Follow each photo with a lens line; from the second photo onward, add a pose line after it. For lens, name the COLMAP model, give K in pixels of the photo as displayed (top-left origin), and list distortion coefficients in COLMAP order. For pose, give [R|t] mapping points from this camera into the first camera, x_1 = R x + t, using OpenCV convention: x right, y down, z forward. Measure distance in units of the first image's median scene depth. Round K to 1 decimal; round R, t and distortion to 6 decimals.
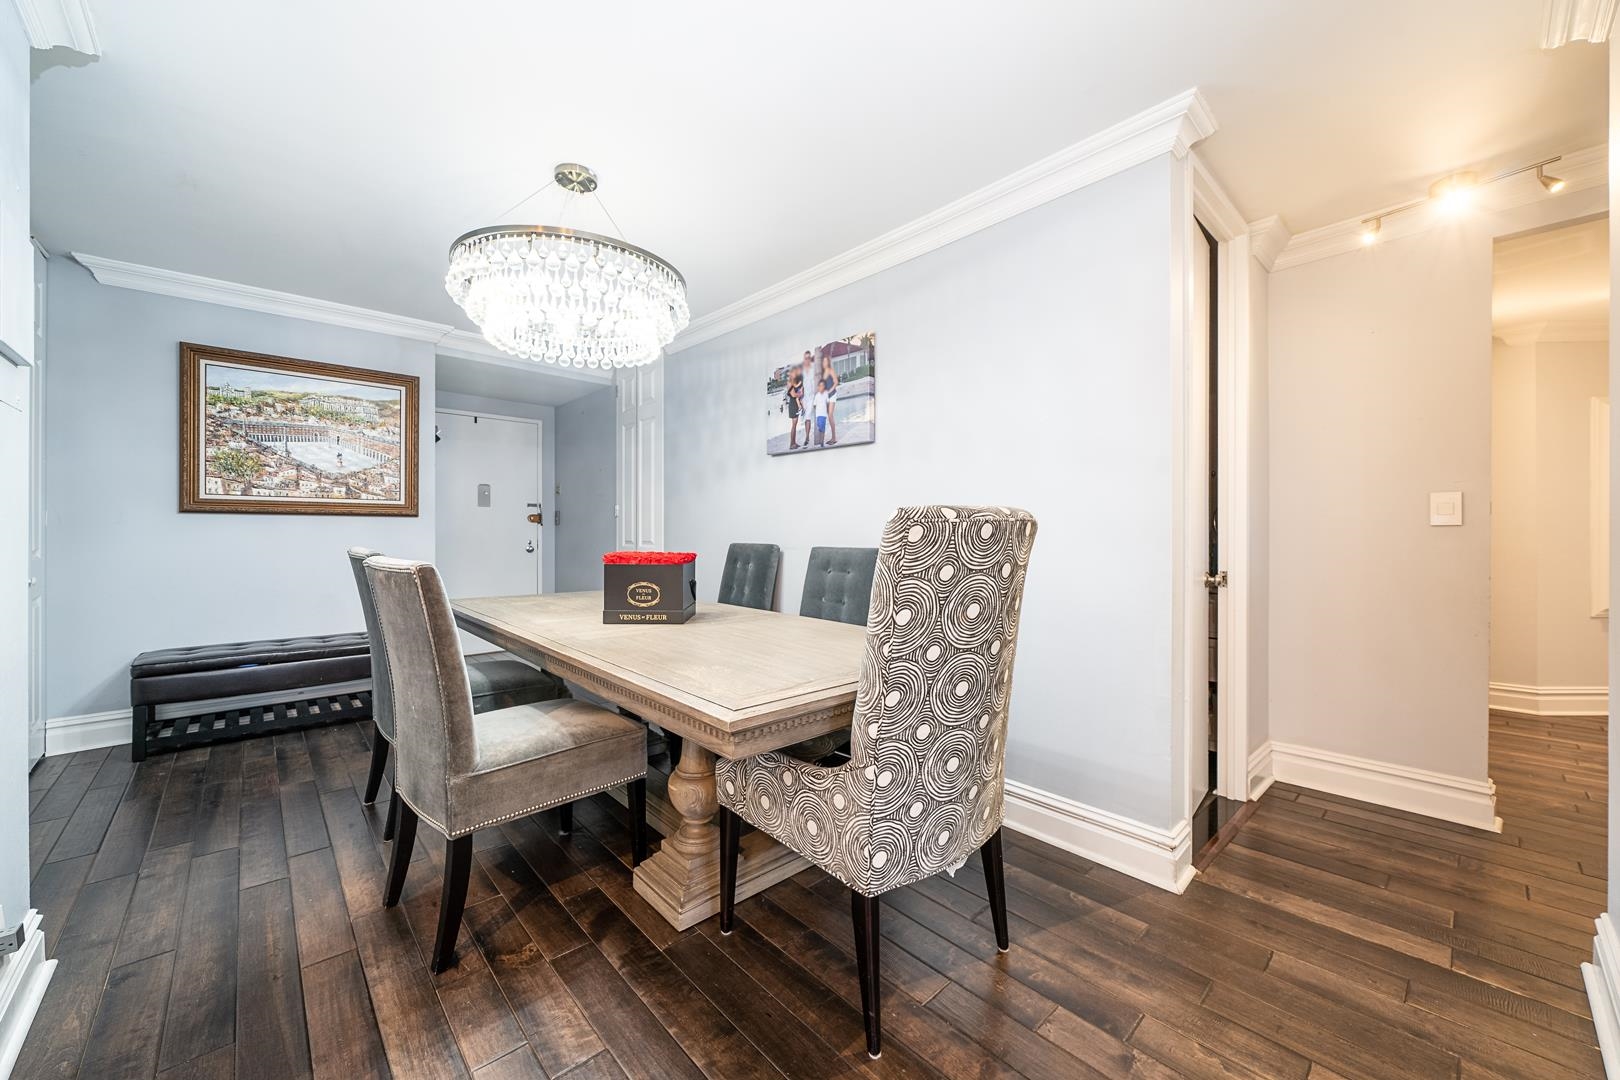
lens RADIAL K [[617.0, 0, 810.0], [0, 617.0, 535.0], [0, 0, 1]] dist [-0.002202, -0.000413]
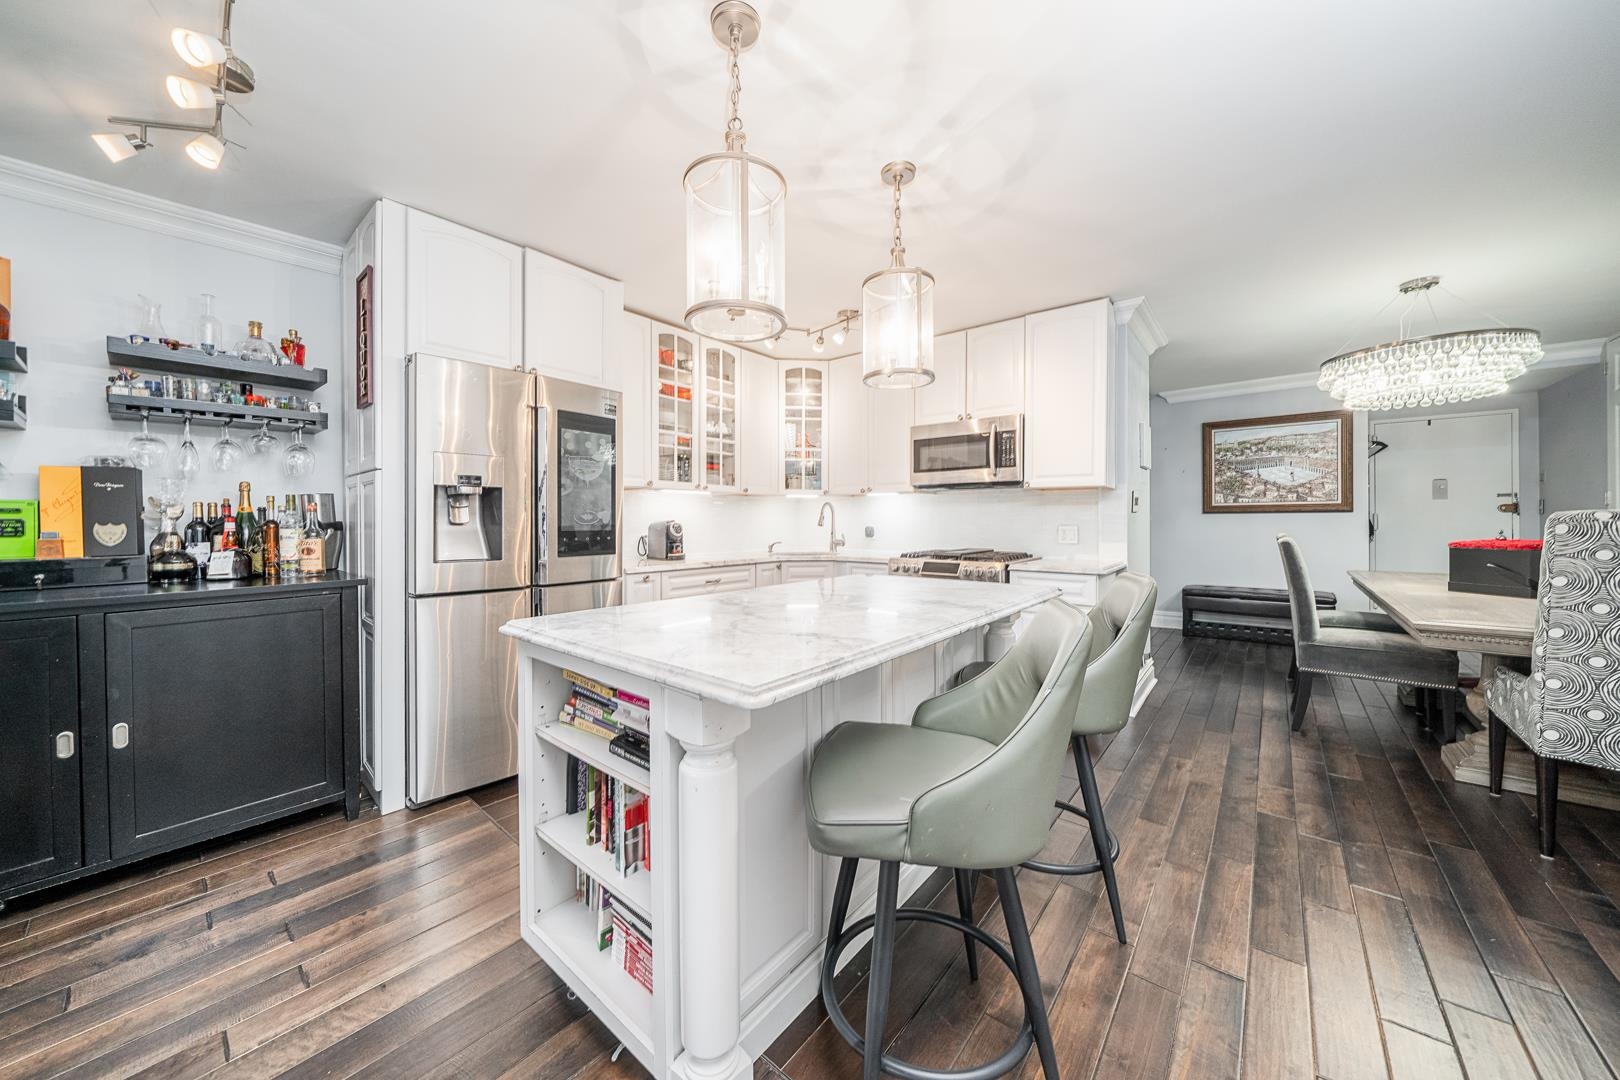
lens RADIAL K [[564.6, 0, 806.1], [0, 564.6, 519.7], [0, 0, 1]] dist [-0.002175, -0.000343]
pose [[0.137196, -0.007943, -0.990512, 0.513144], [0.003106, 0.999966, -0.007589, -0.008060], [0.990539, -0.002035, 0.137216, -0.435649]]
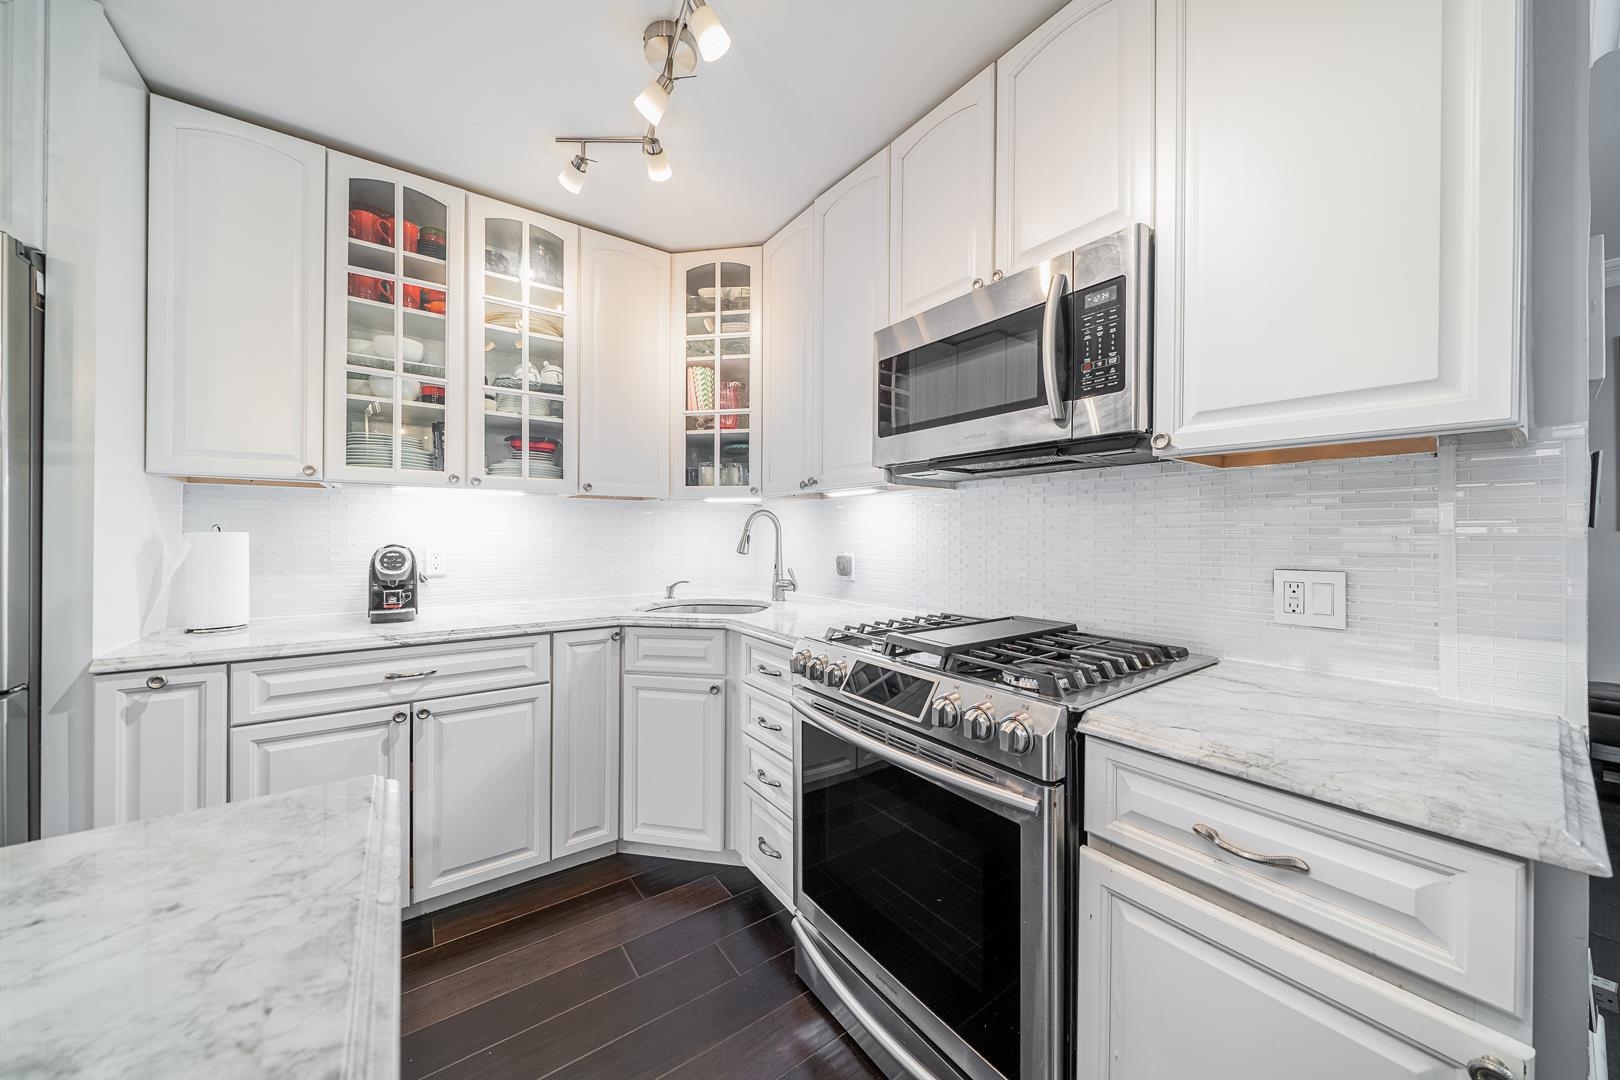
lens RADIAL K [[554.0, 0, 804.5], [0, 554.0, 535.6], [0, 0, 1]] dist [-0.004782, 0.000413]
pose [[-0.115221, -0.004188, -0.993331, -0.112232], [-0.001994, 0.999990, -0.003984, -0.023330], [0.993338, 0.001522, -0.115228, -0.063739]]
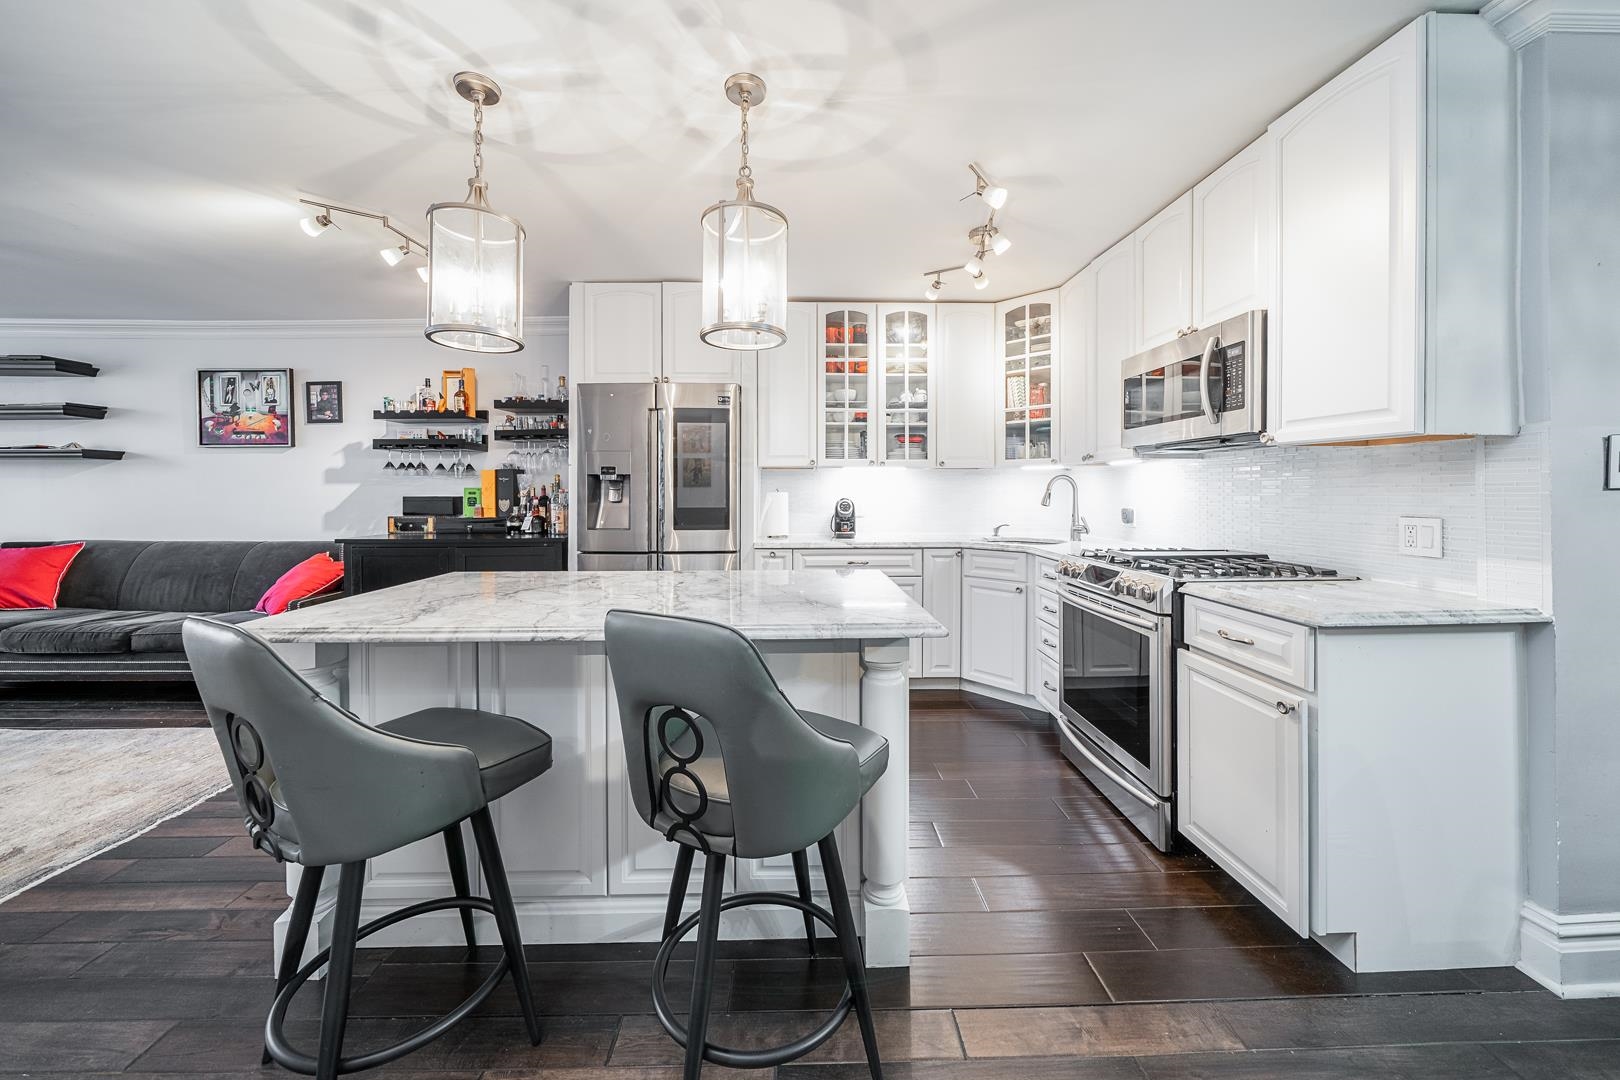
lens RADIAL K [[574.0, 0, 802.9], [0, 574.0, 490.4], [0, 0, 1]] dist [-0.006864, 0.000066]
pose [[-0.661109, -0.006087, -0.750265, 0.268005], [-0.001941, 0.999978, -0.006402, -0.023410], [0.750288, -0.002777, -0.661106, 0.133088]]
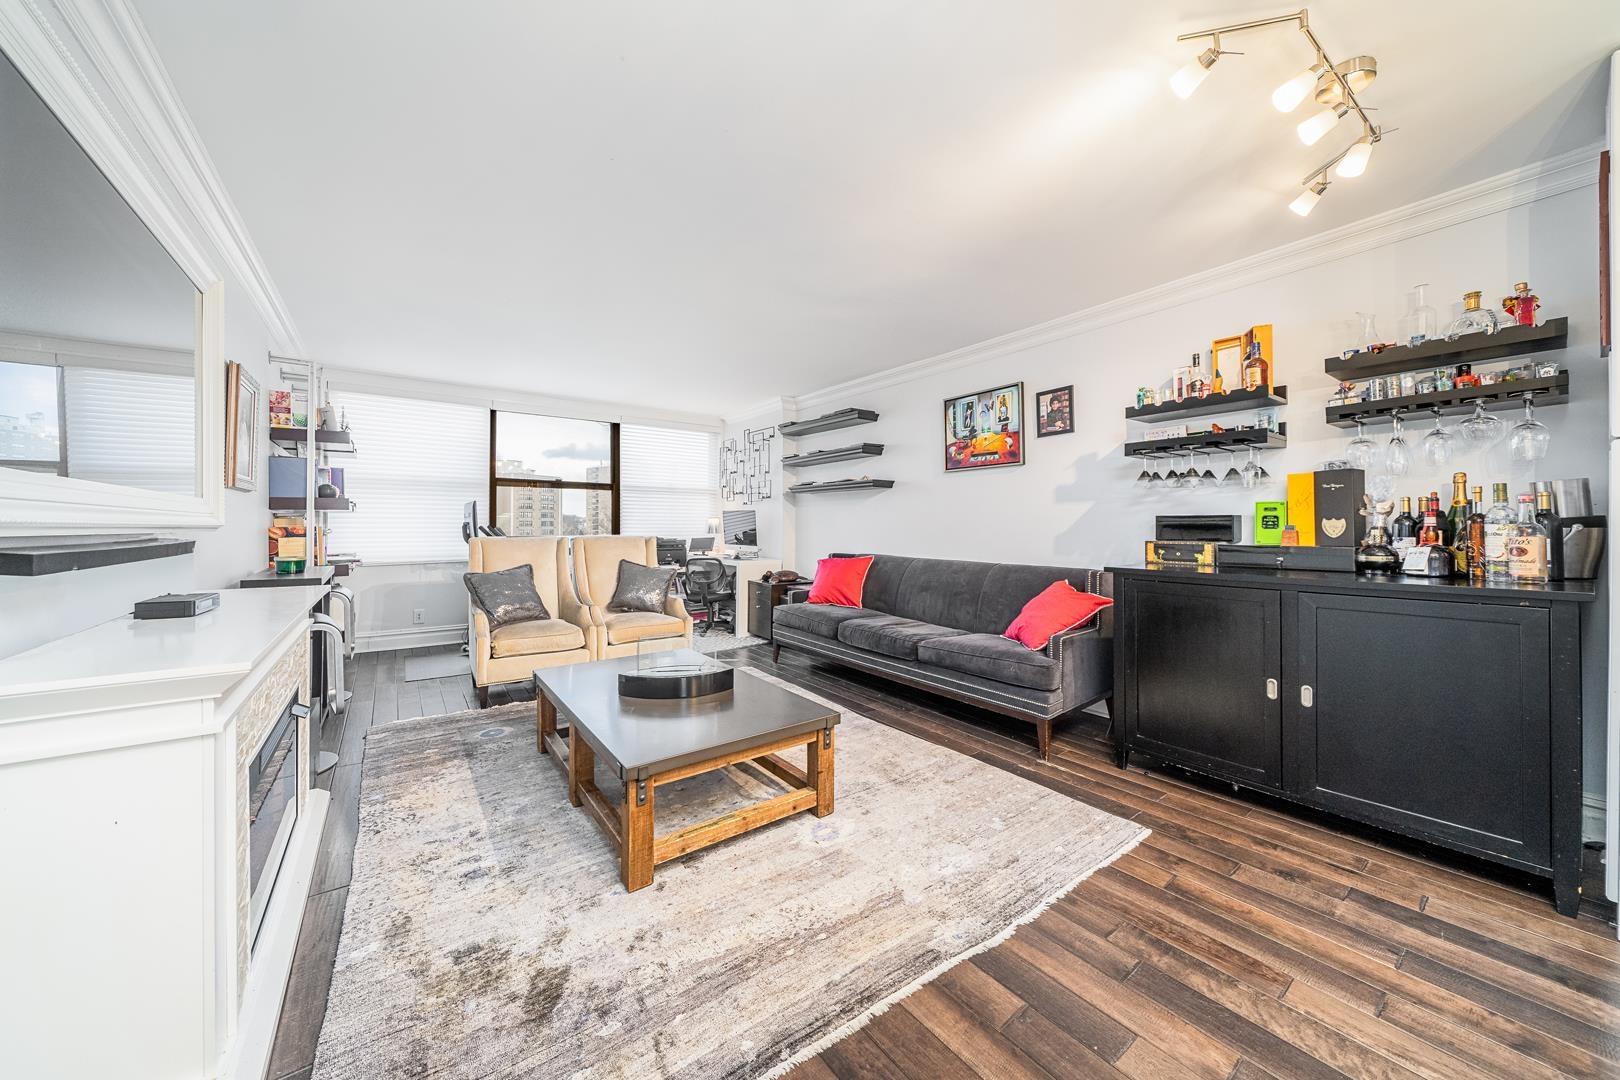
lens RADIAL K [[564.6, 0, 806.1], [0, 564.6, 519.7], [0, 0, 1]] dist [-0.002175, -0.000343]
pose [[-0.995104, -0.005499, 0.098678, 0.397242], [-0.006347, 0.999946, -0.008277, 0.000926], [-0.098628, -0.008863, -0.995085, -0.320194]]
